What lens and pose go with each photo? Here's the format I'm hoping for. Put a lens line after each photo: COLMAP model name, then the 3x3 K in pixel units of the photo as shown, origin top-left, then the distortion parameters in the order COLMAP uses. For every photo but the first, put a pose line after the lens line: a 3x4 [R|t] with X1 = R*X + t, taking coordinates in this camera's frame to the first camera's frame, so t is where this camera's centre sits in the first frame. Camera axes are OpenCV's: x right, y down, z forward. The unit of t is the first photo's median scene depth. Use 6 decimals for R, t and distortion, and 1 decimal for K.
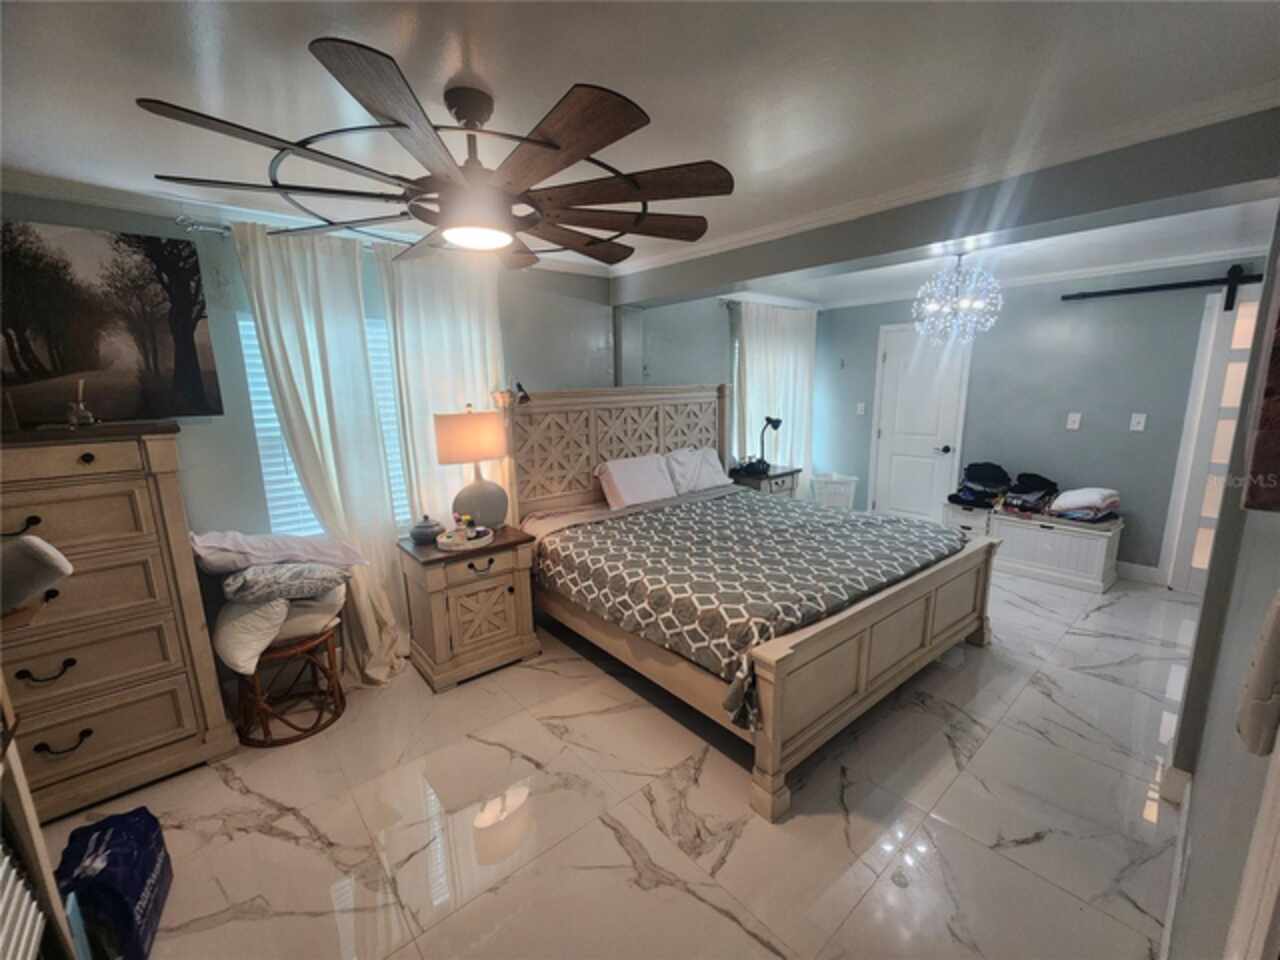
lens RADIAL K [[524.4, 0, 640.4], [0, 524.4, 483.2], [0, 0, 1]] dist [0.000357, 0.000229]
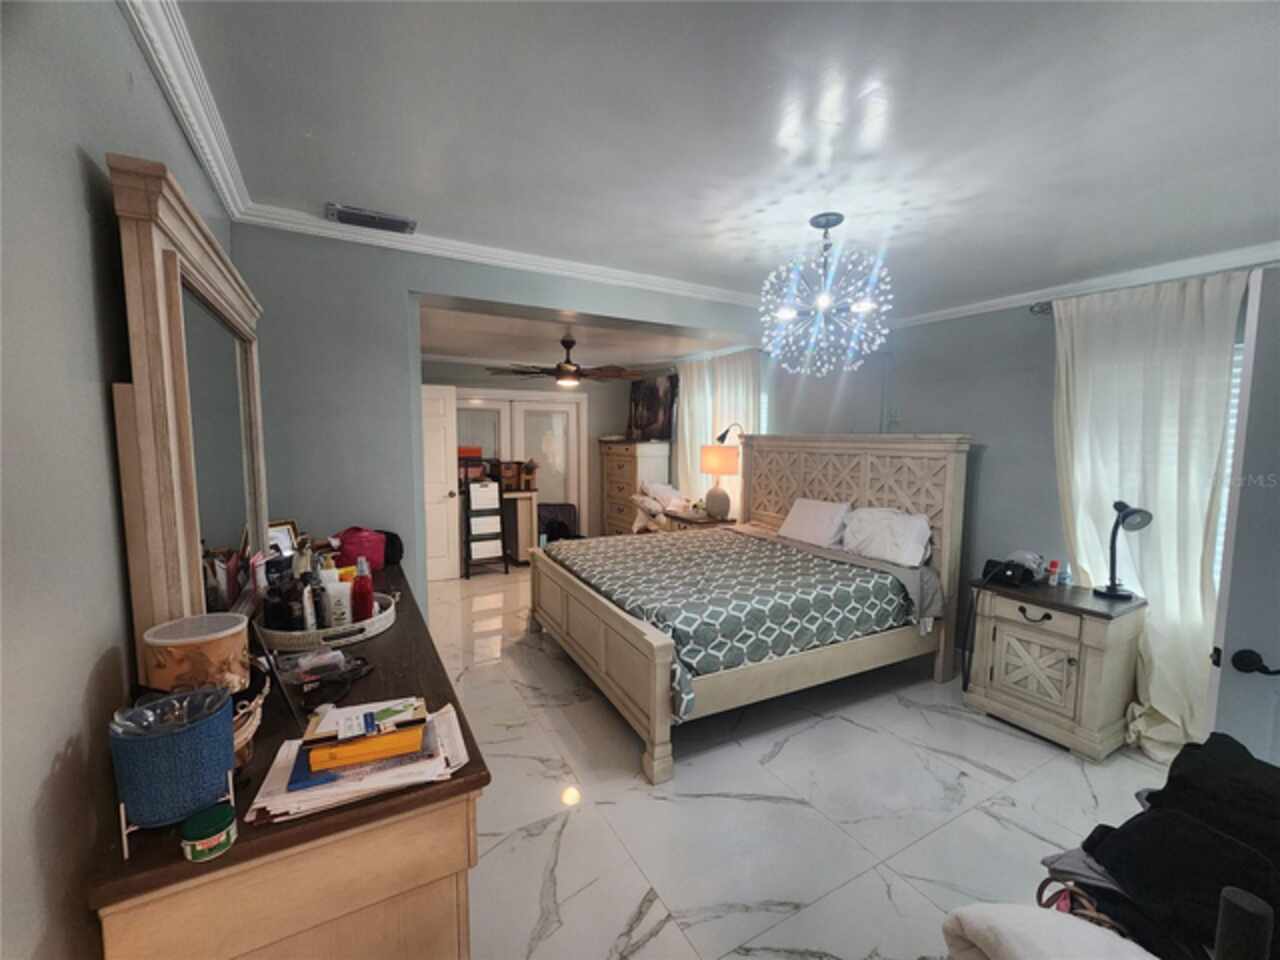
lens RADIAL K [[524.4, 0, 638.0], [0, 524.4, 481.3], [0, 0, 1]] dist [0.000357, 0.000229]
pose [[-0.172964, 0.106316, -0.979173, 1.064003], [-0.190601, 0.971751, 0.139178, -0.162046], [0.966310, 0.210705, -0.147814, 0.789528]]
